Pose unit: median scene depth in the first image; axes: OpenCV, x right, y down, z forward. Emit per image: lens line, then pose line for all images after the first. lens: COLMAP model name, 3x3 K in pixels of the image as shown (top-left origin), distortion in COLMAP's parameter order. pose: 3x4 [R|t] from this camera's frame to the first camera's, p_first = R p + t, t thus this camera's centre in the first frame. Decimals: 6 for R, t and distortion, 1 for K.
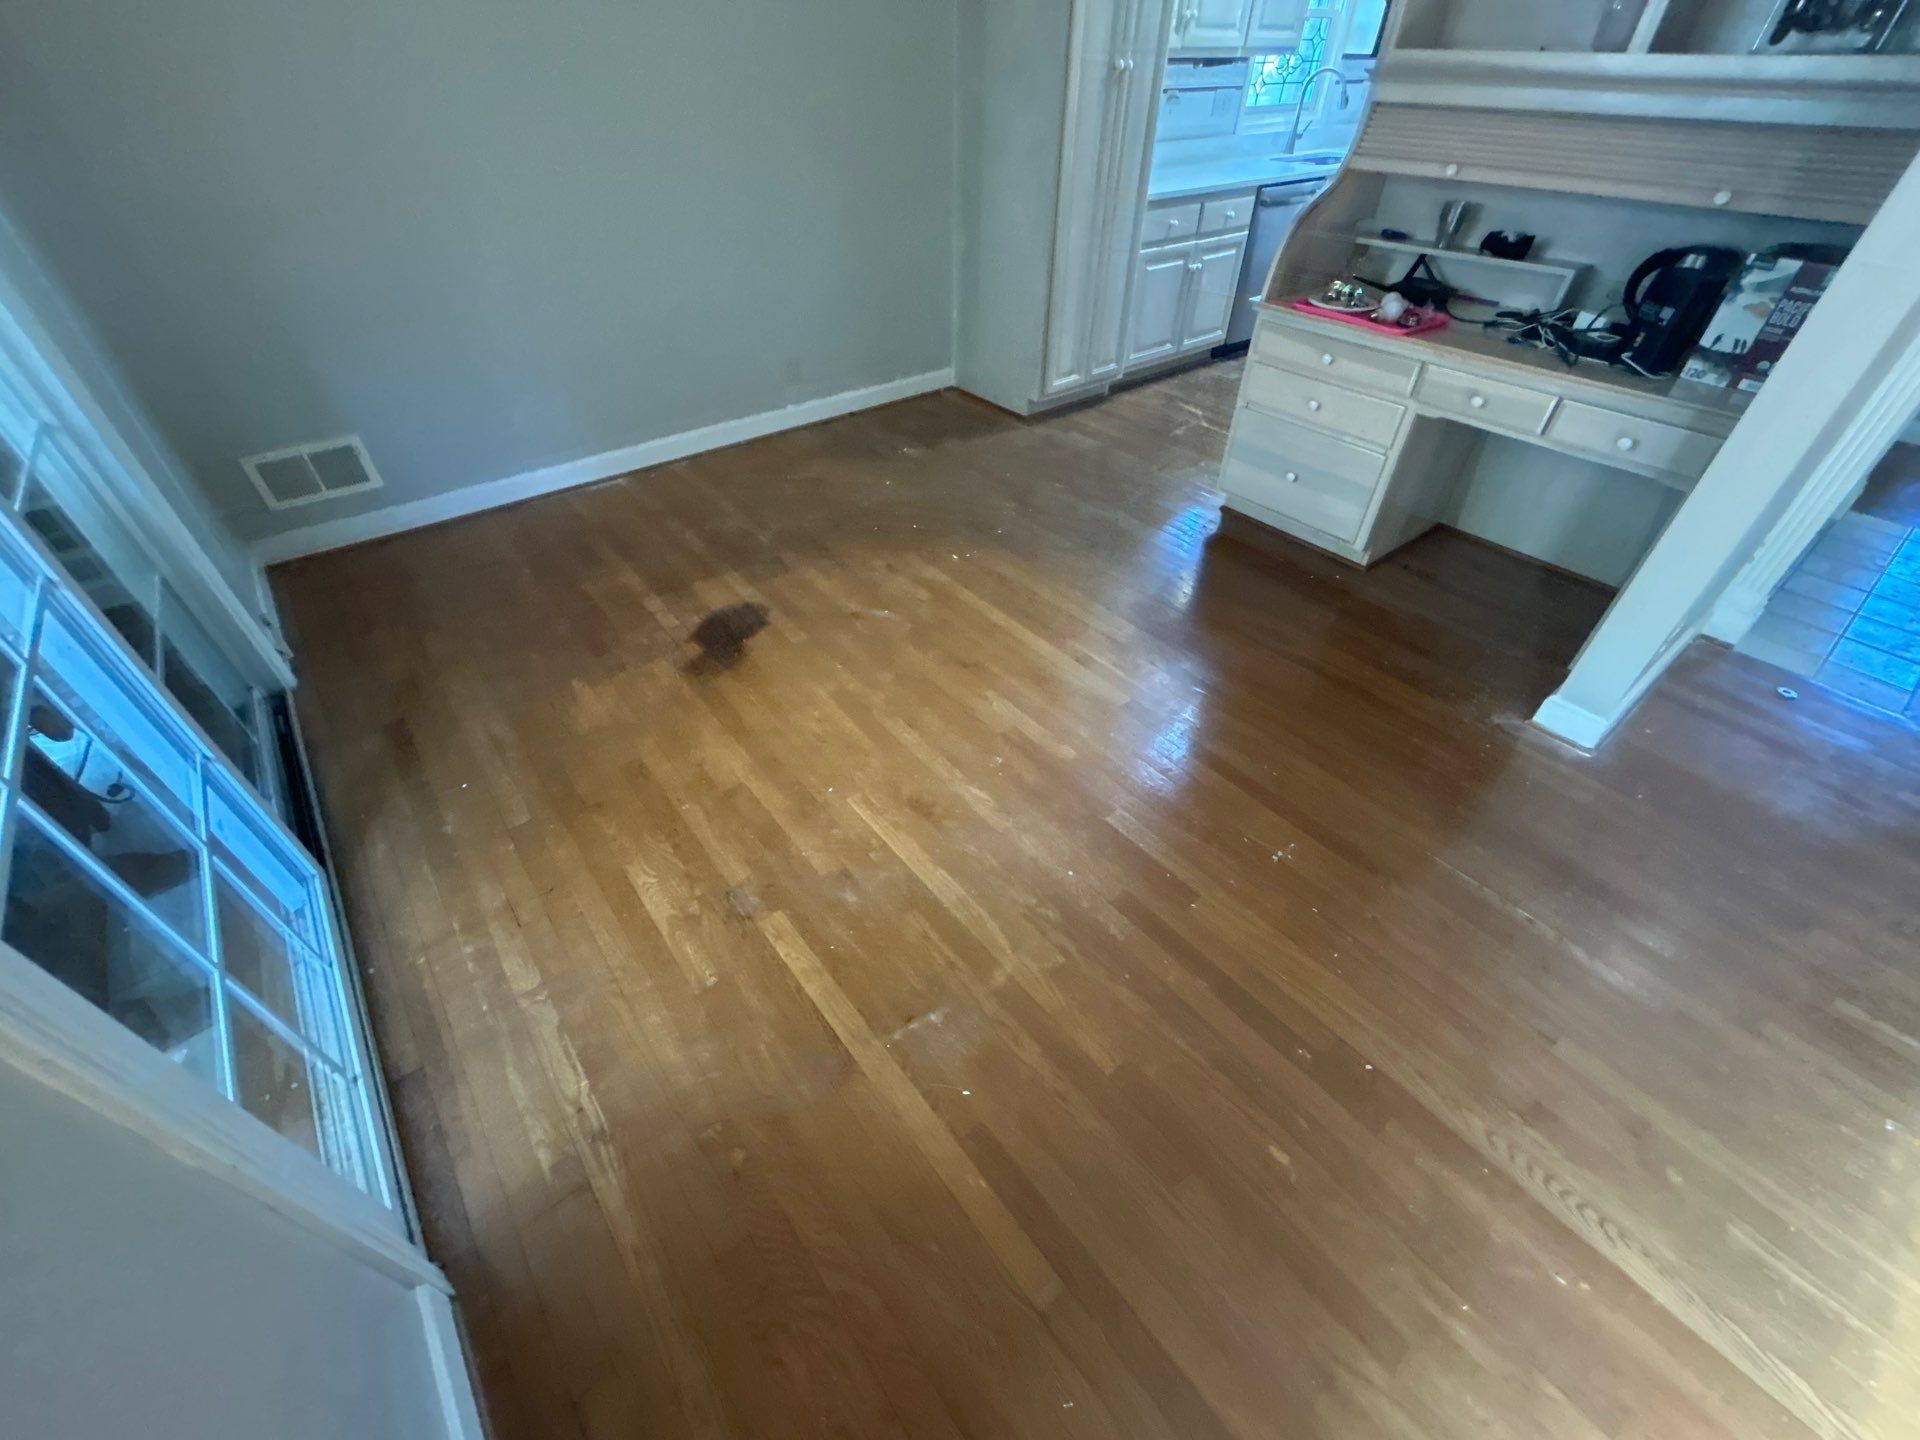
lens RADIAL K [[773.8, 0, 953.0], [0, 773.8, 704.9], [0, 0, 1]] dist [0.001057, 0.000205]
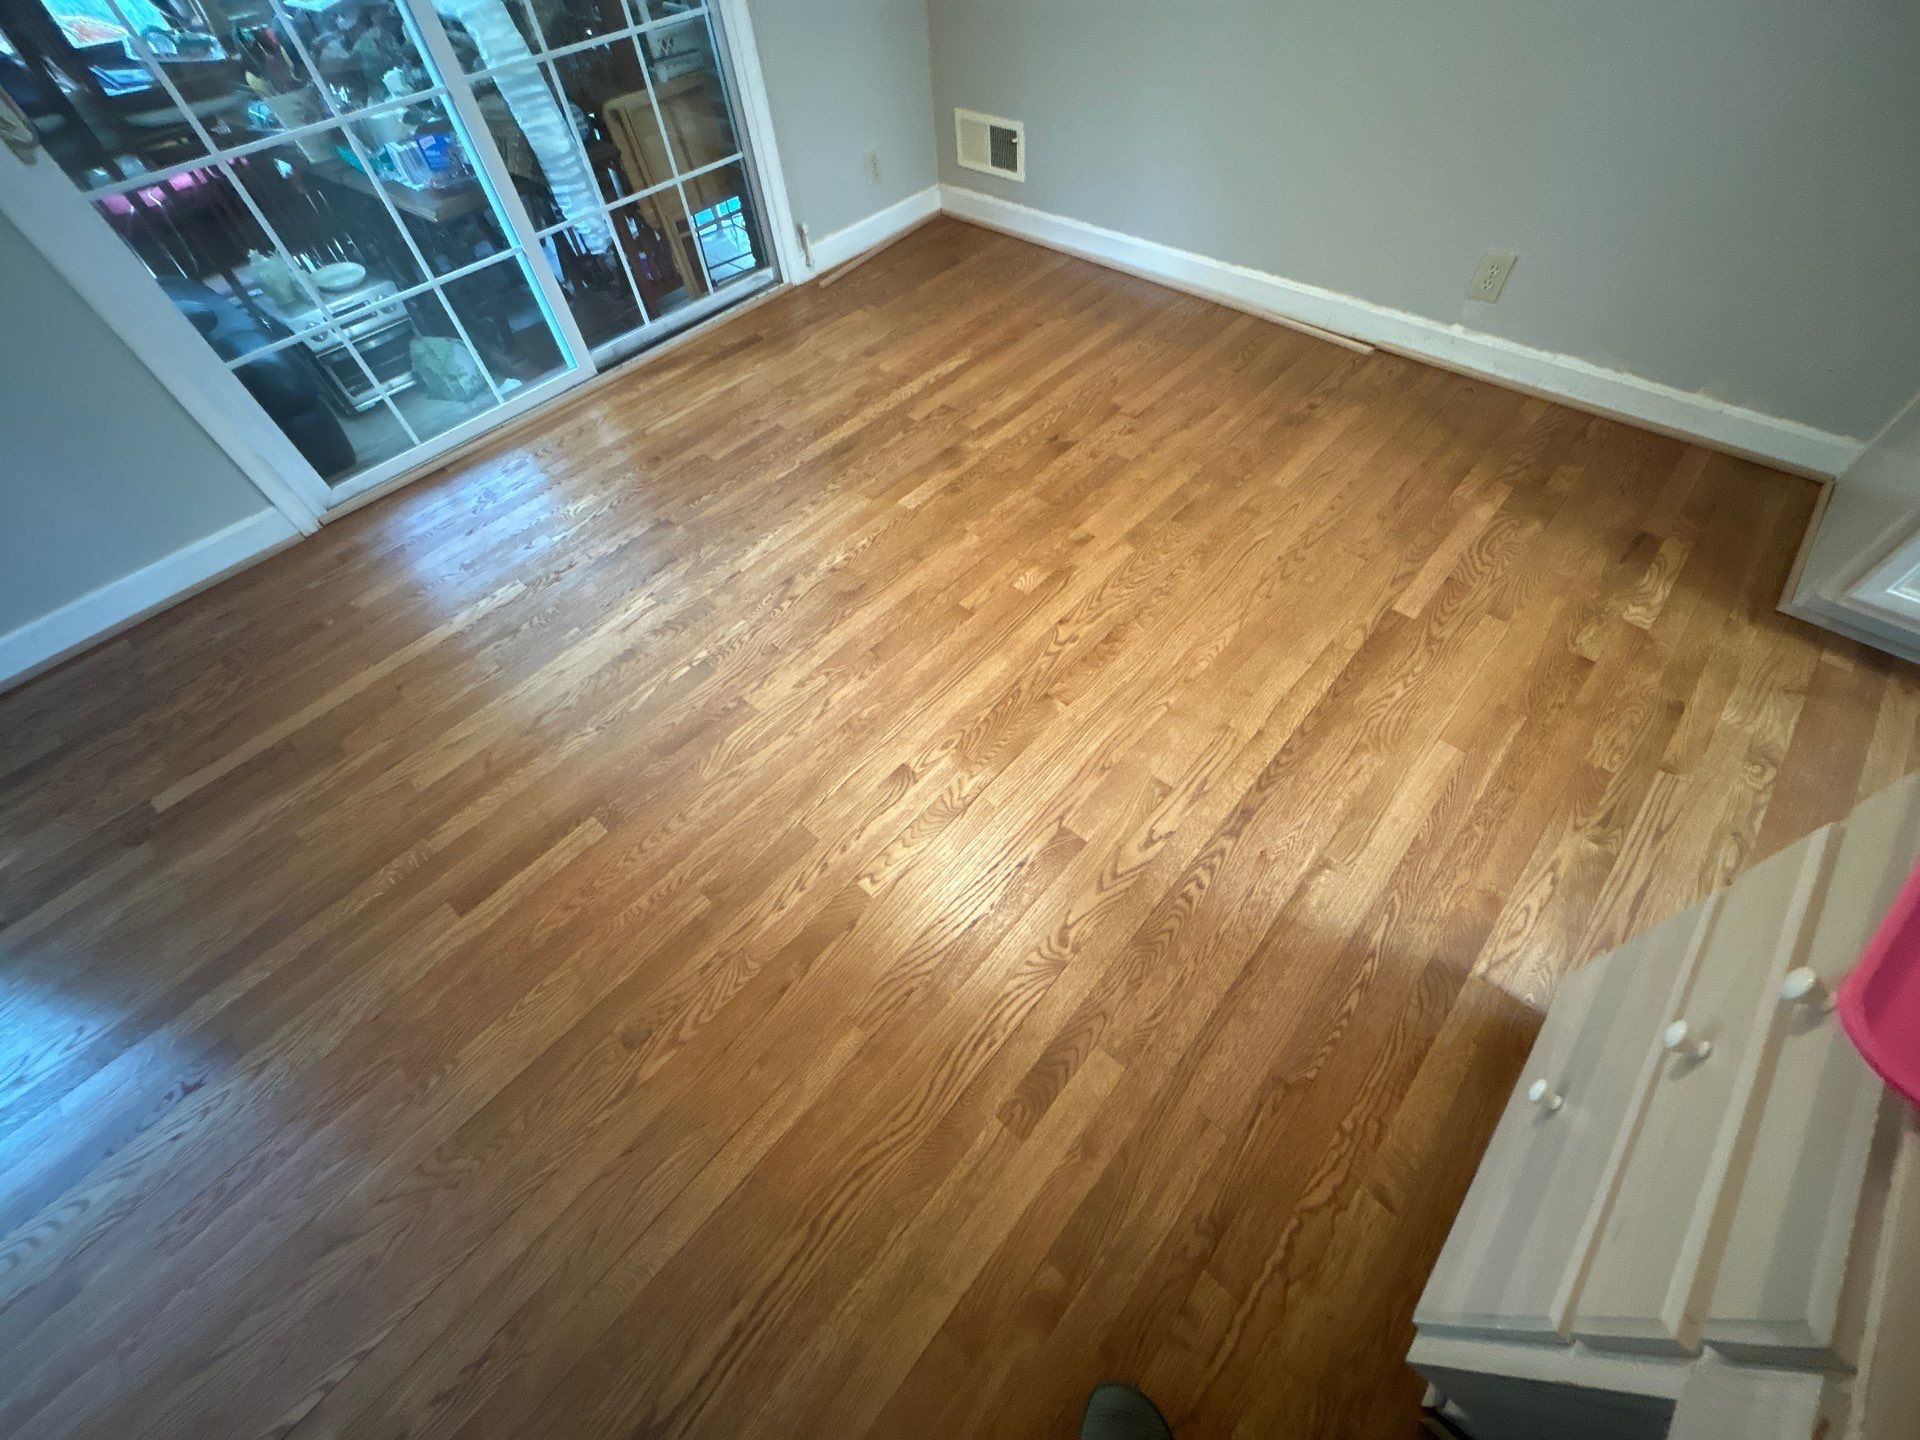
lens RADIAL K [[773.8, 0, 956.4], [0, 773.8, 713.6], [0, 0, 1]] dist [0.001057, 0.000205]
pose [[0.158484, 0.777379, -0.608740, 0.392685], [-0.596914, 0.566543, 0.568088, -0.357342], [0.786497, 0.273332, 0.553816, 0.462129]]
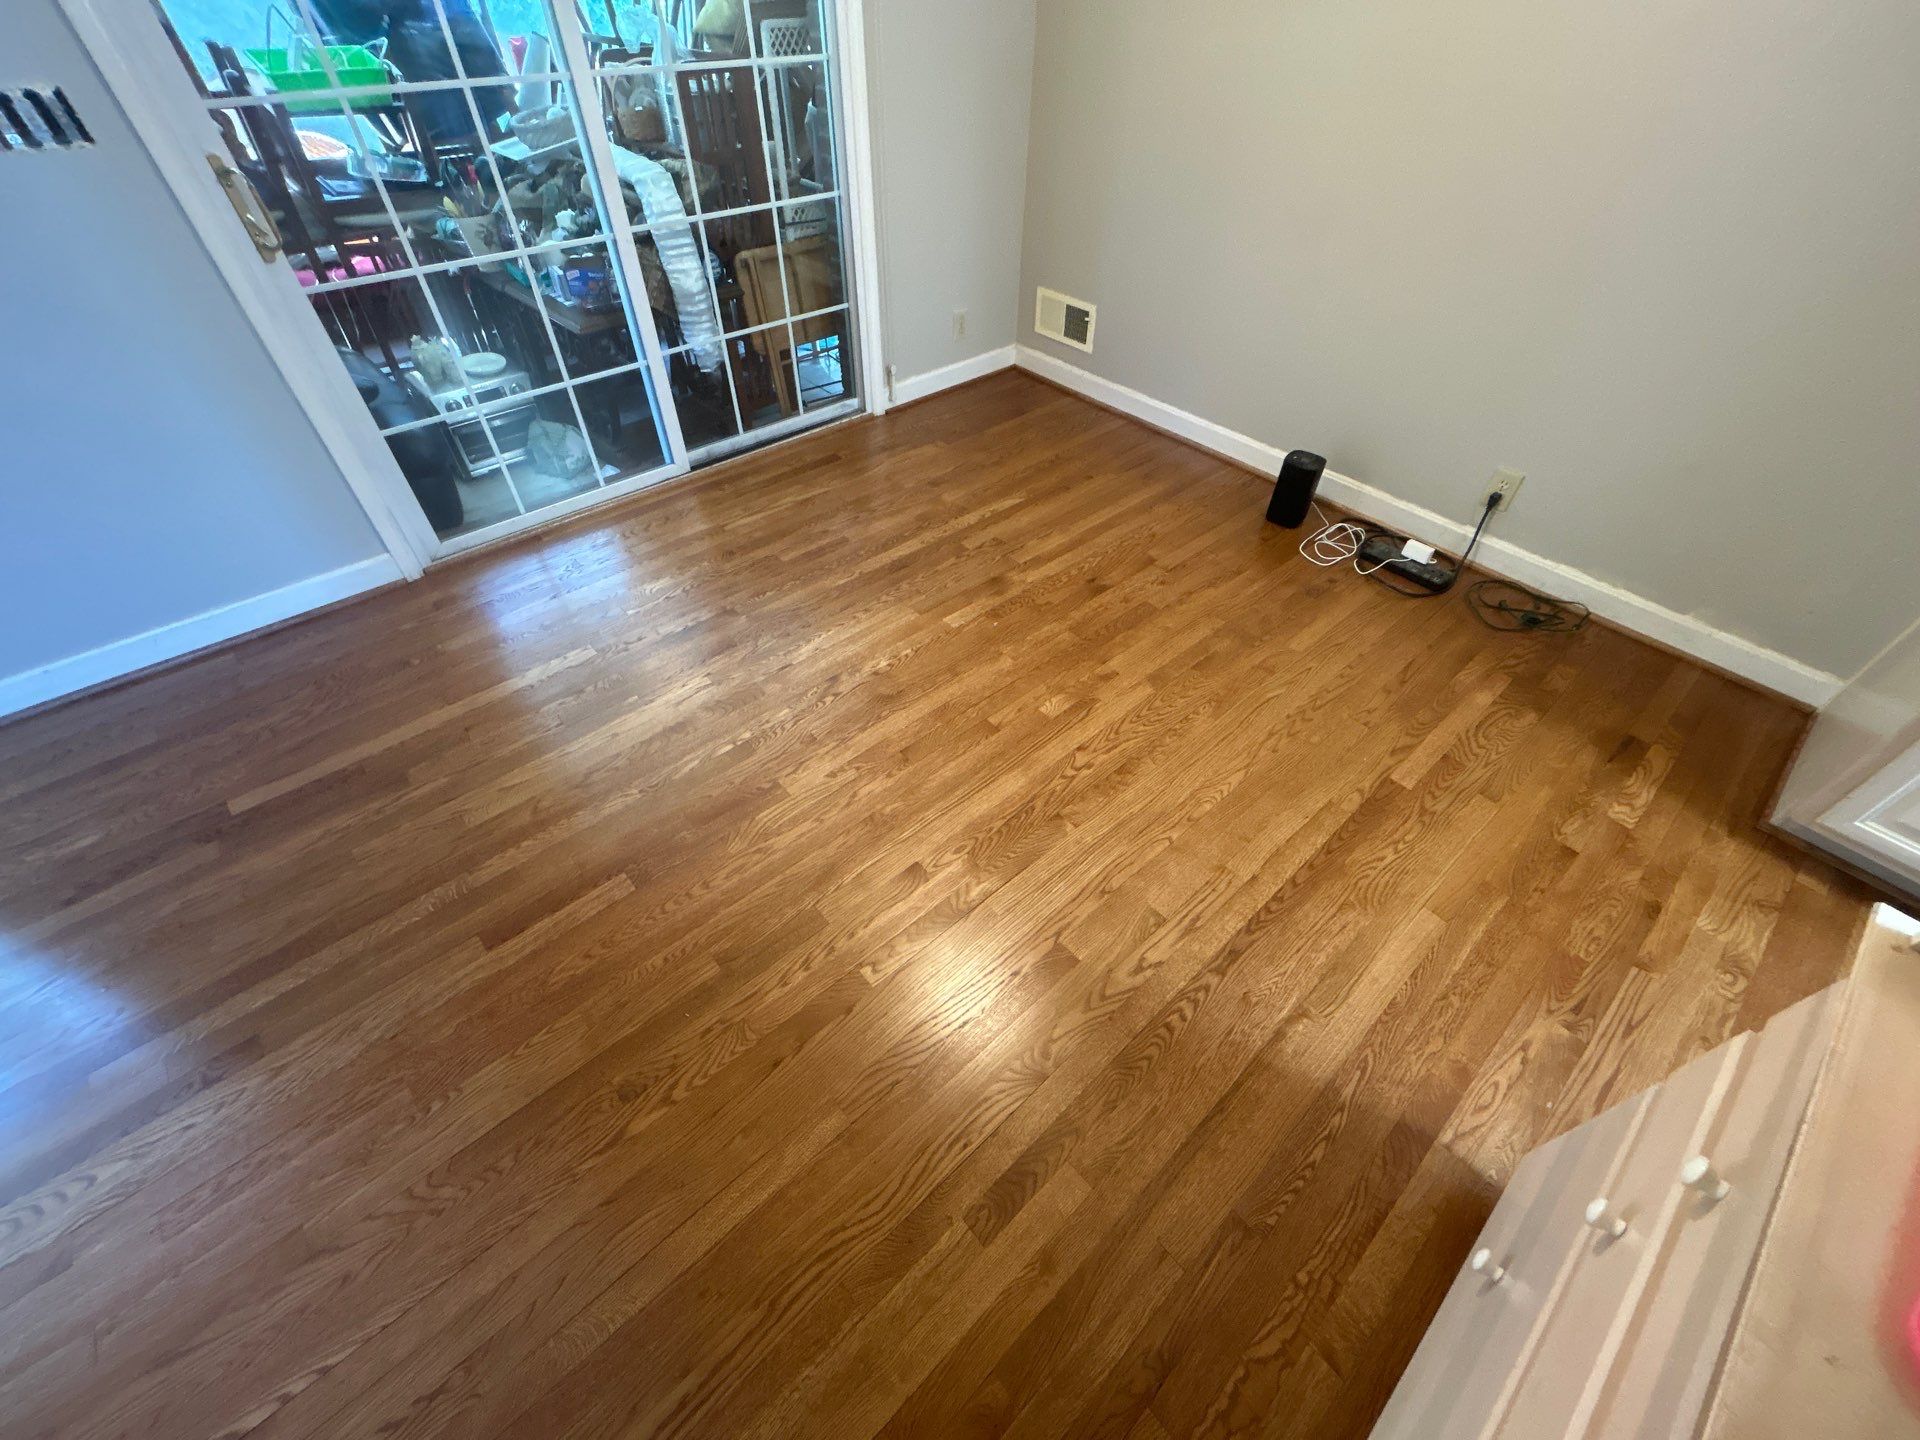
lens RADIAL K [[773.8, 0, 957.4], [0, 773.8, 714.6], [0, 0, 1]] dist [0.001057, 0.000205]
pose [[0.048104, 0.705462, -0.707114, 0.414627], [-0.660054, 0.553787, 0.507591, -0.379697], [0.749676, 0.442316, 0.492282, 0.434577]]
